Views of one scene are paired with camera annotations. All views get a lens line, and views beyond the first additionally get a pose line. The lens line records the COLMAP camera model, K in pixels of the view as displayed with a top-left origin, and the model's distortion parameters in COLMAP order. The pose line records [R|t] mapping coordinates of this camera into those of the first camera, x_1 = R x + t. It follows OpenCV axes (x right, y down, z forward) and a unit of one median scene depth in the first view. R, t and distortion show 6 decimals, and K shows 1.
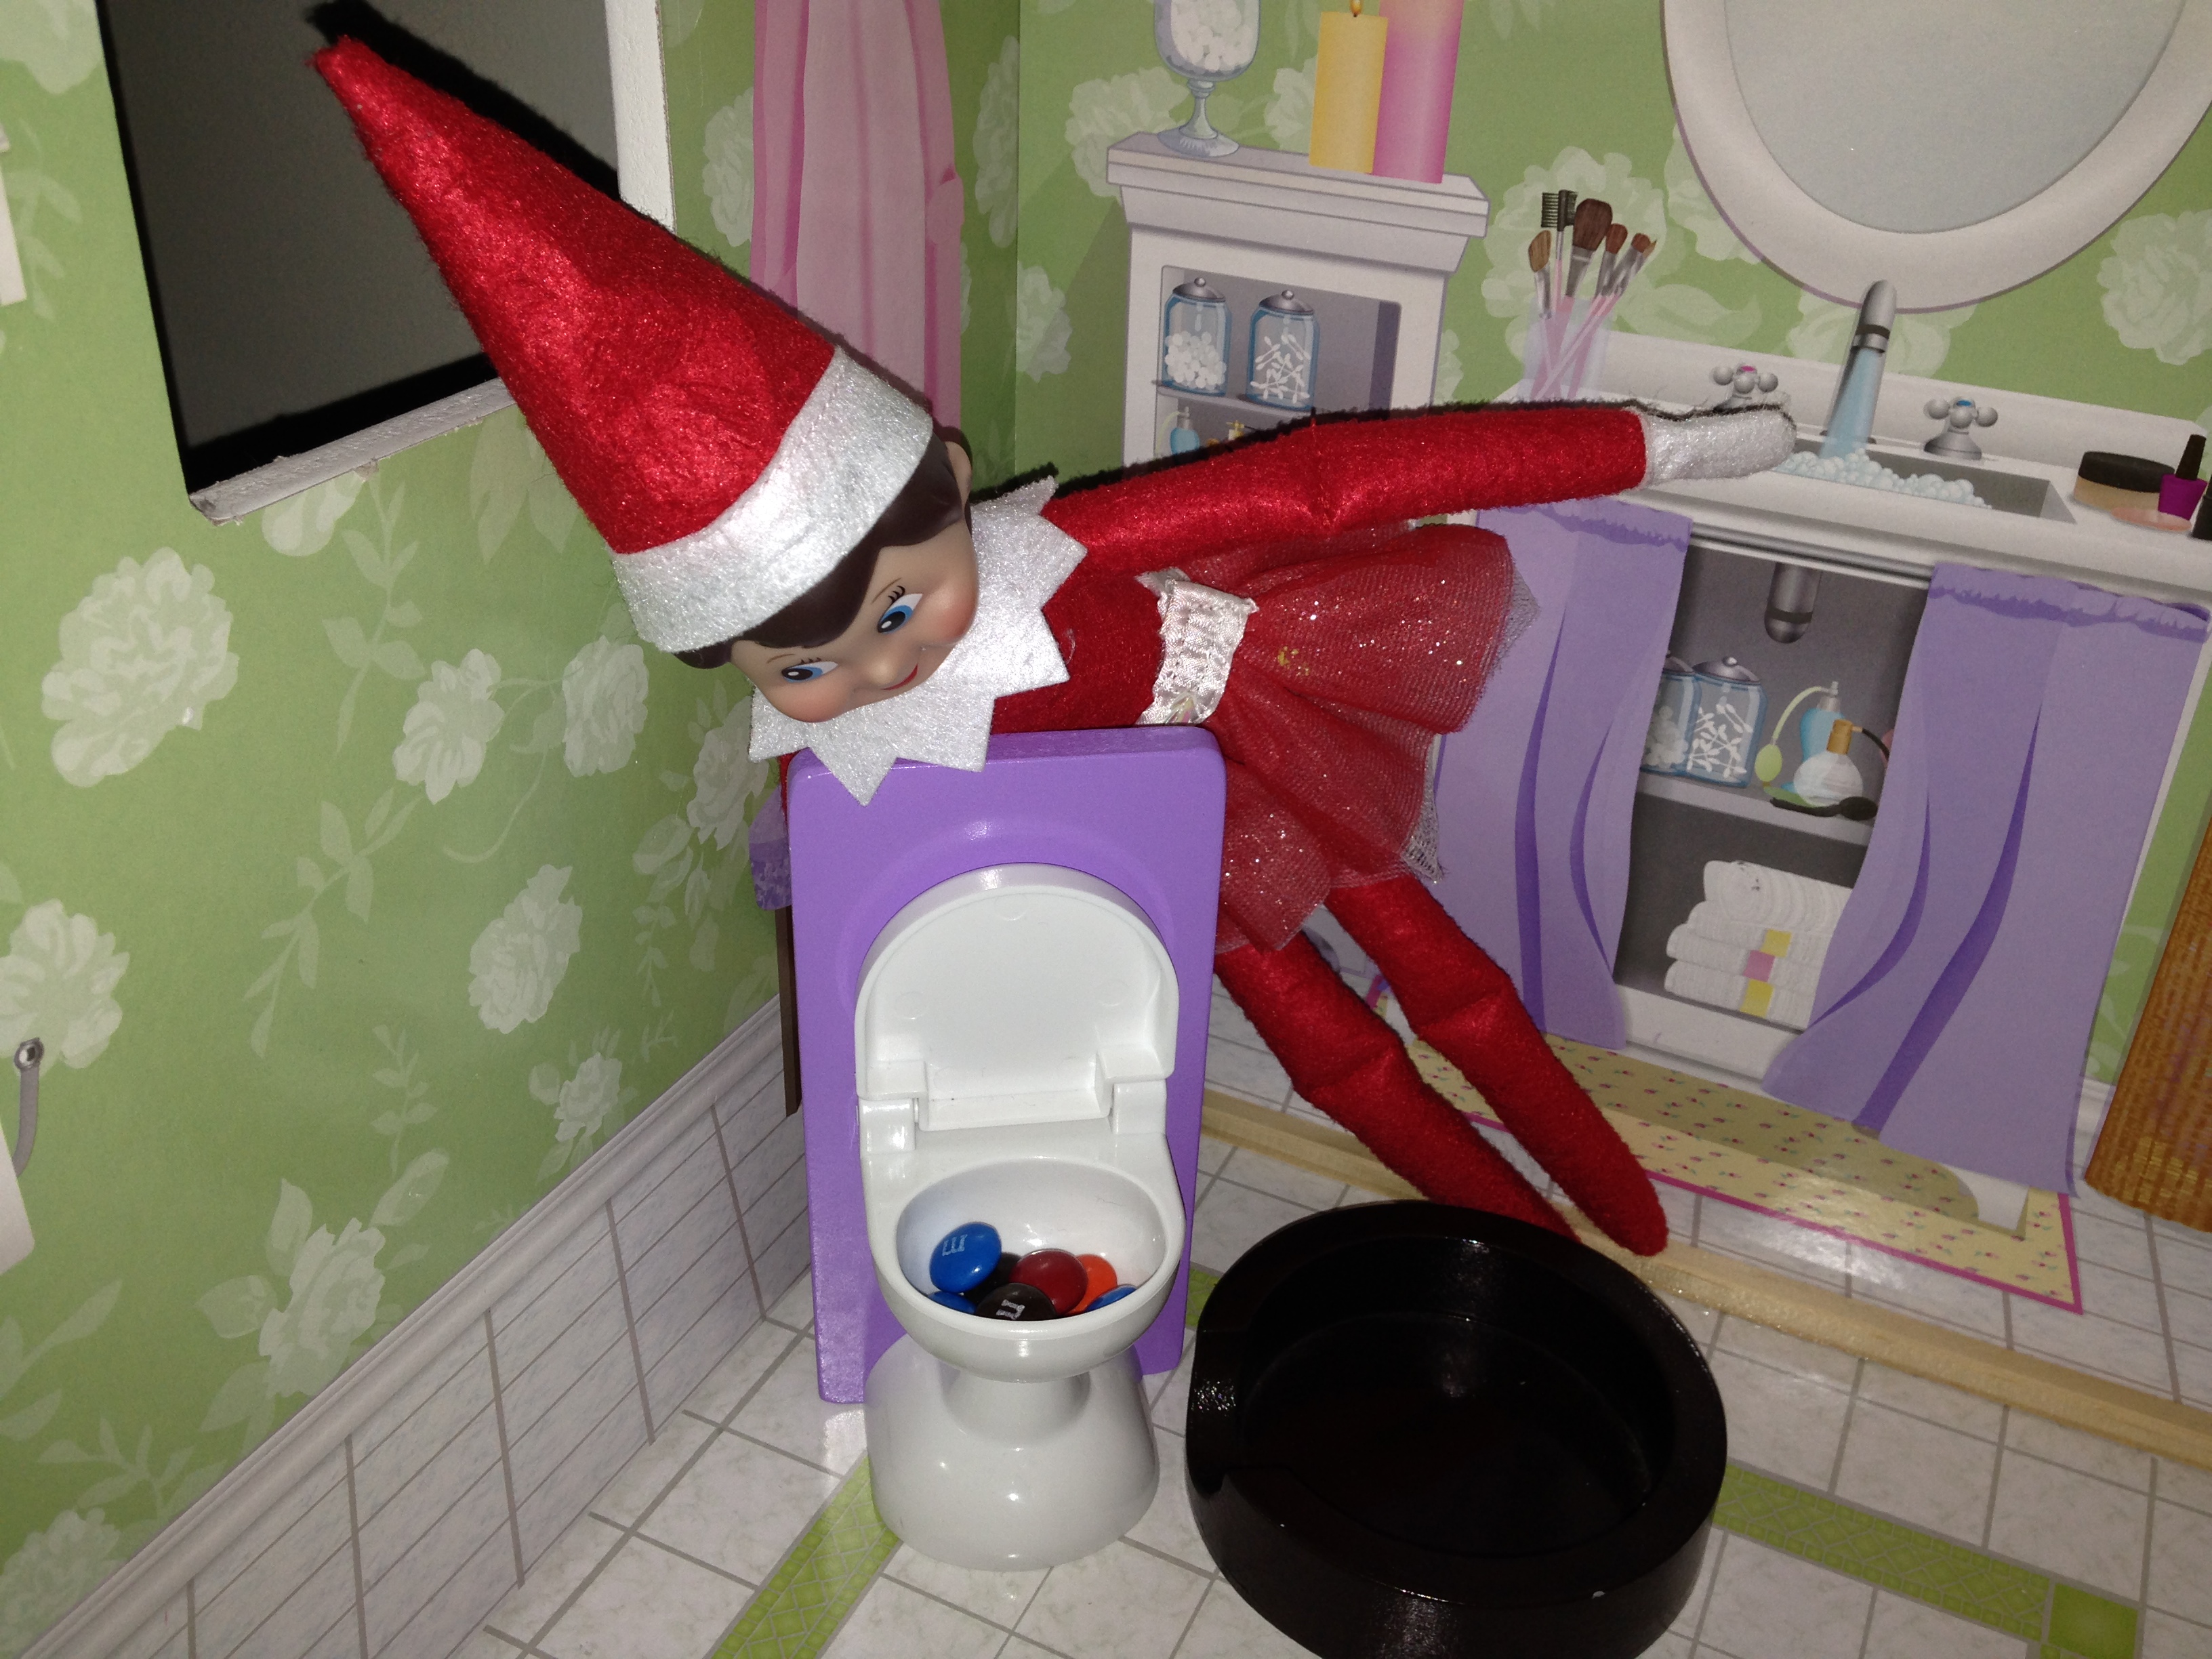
lens RADIAL K [[2008.9, 0, 1086.8], [0, 2008.9, 824.3], [0, 0, 1]] dist [0.066899, -0.002602]
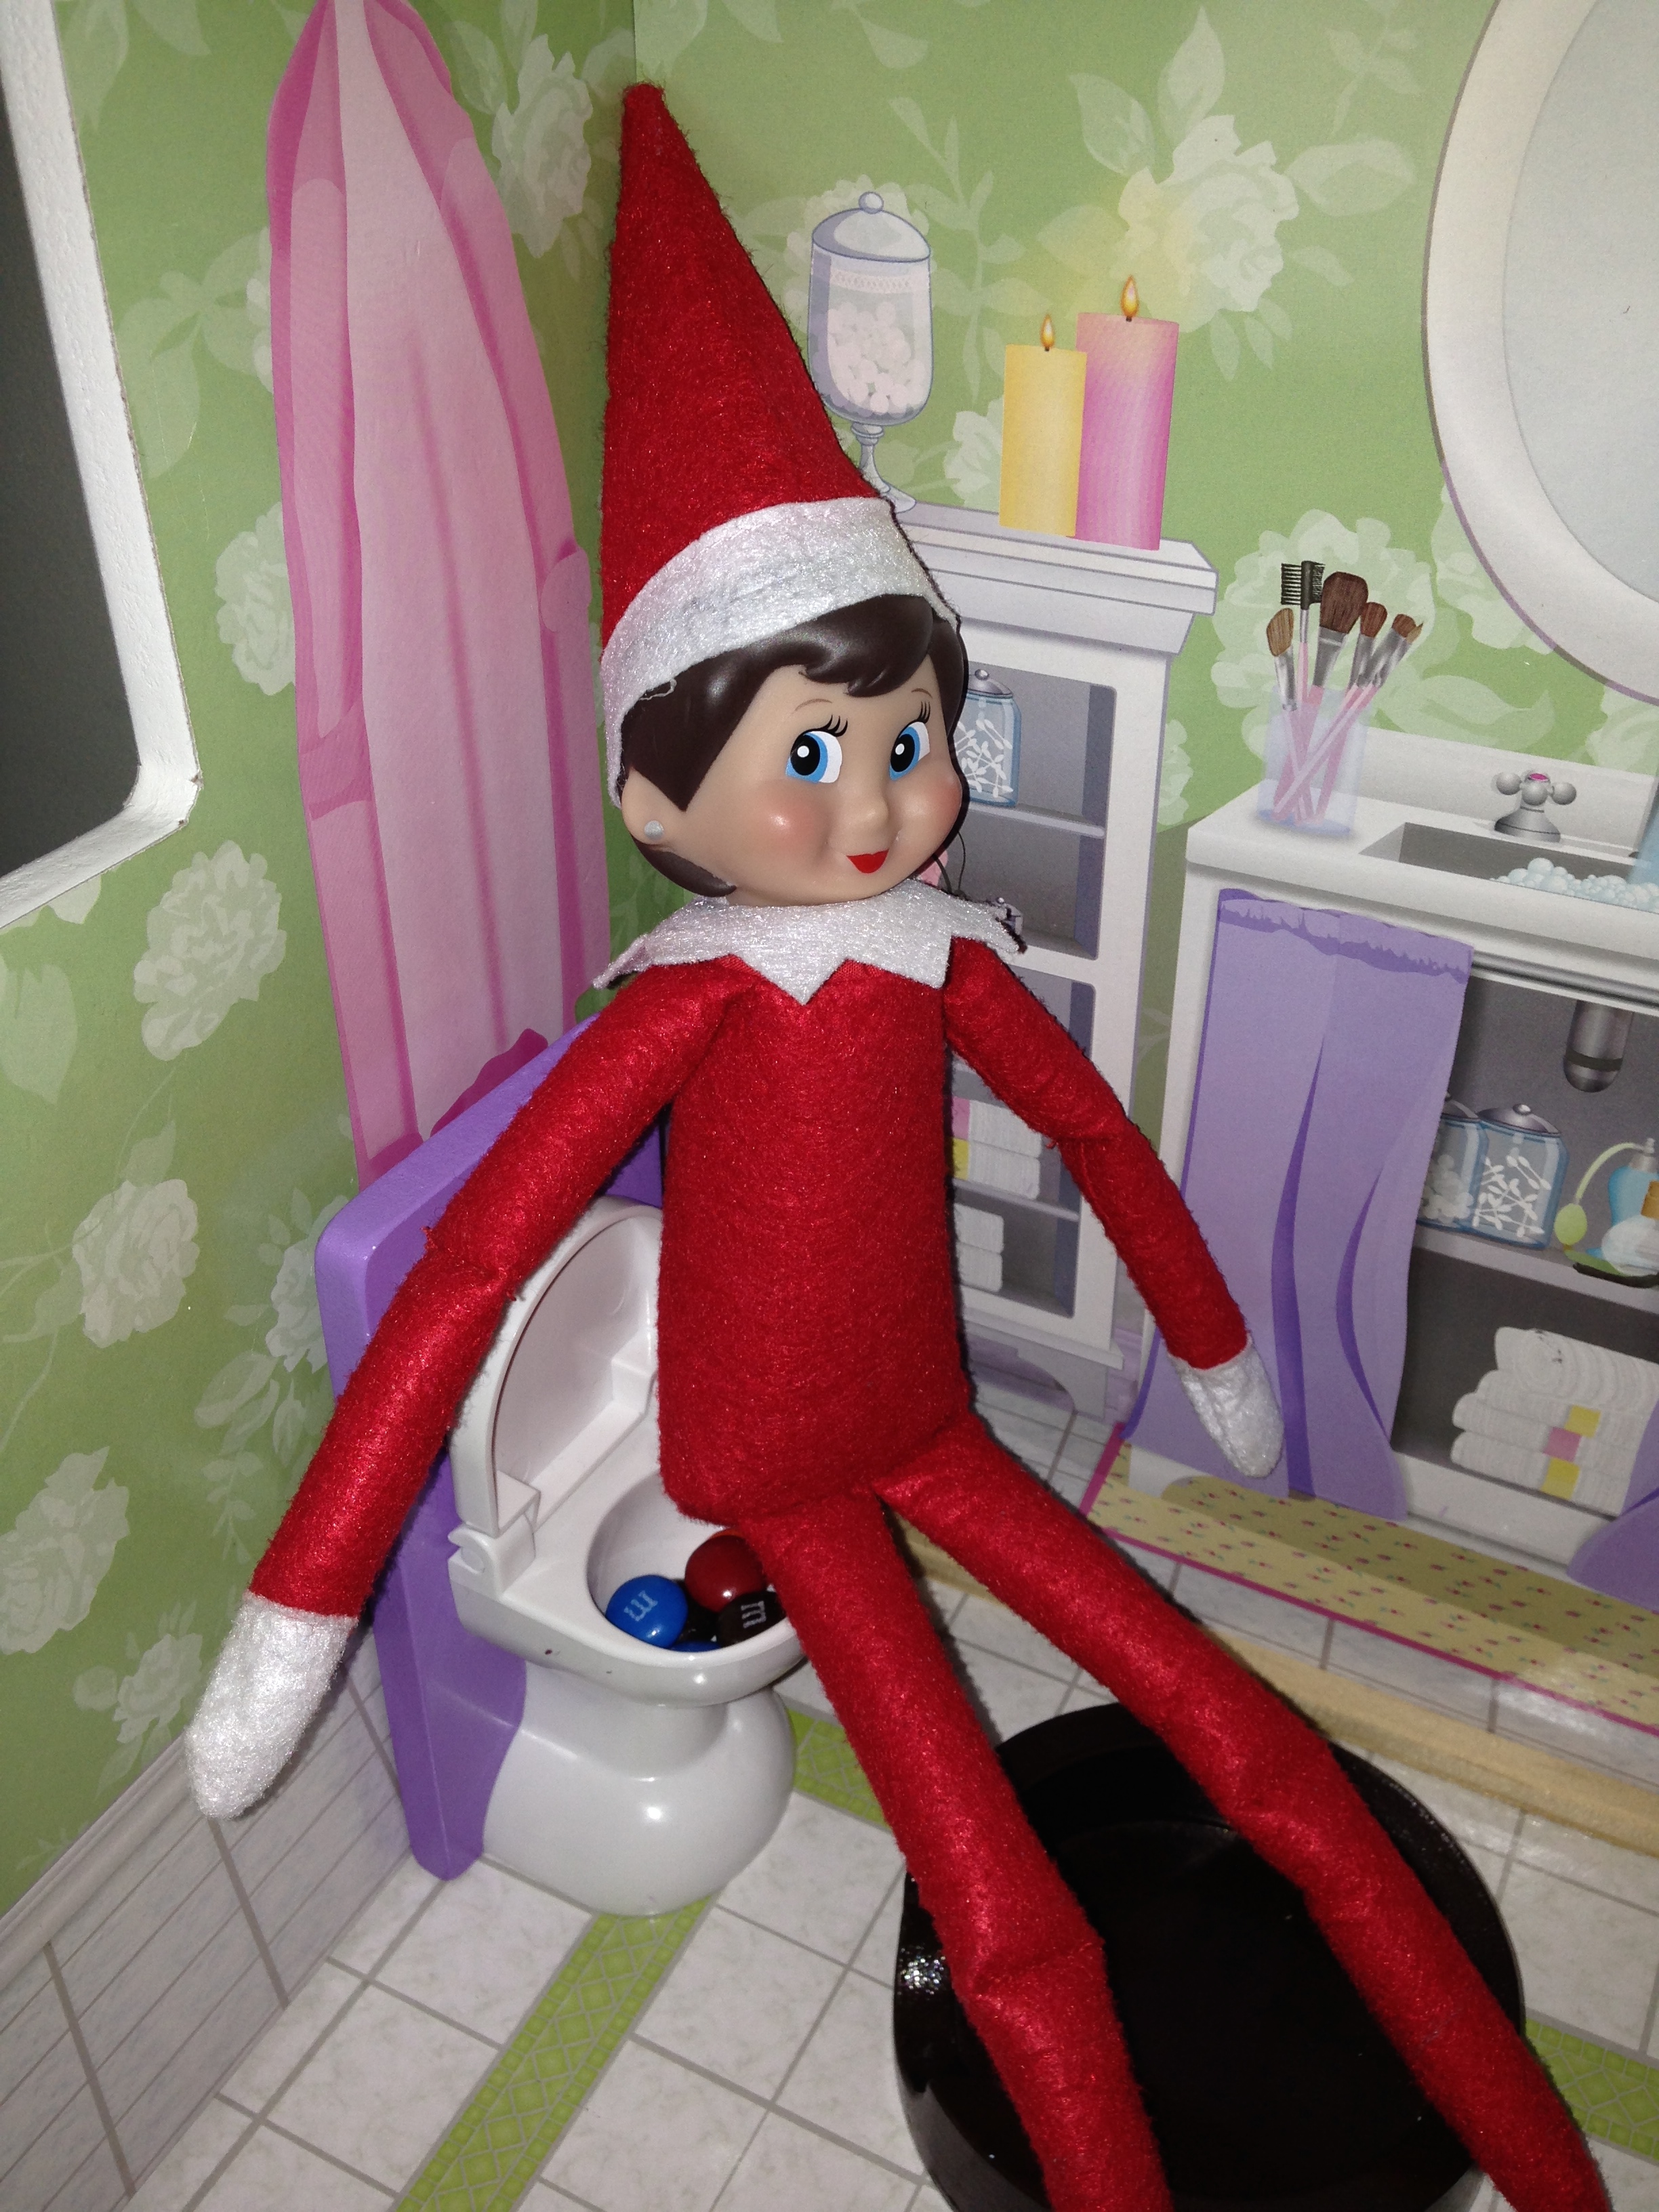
lens RADIAL K [[2032.0, 0, 813.5], [0, 2032.0, 1114.8], [0, 0, 1]] dist [0.132566, -0.243049]
pose [[0.998819, -0.020918, -0.043854, 0.066338], [0.023624, 0.997788, 0.062131, -0.141300], [0.042458, -0.063093, 0.997104, 0.150393]]
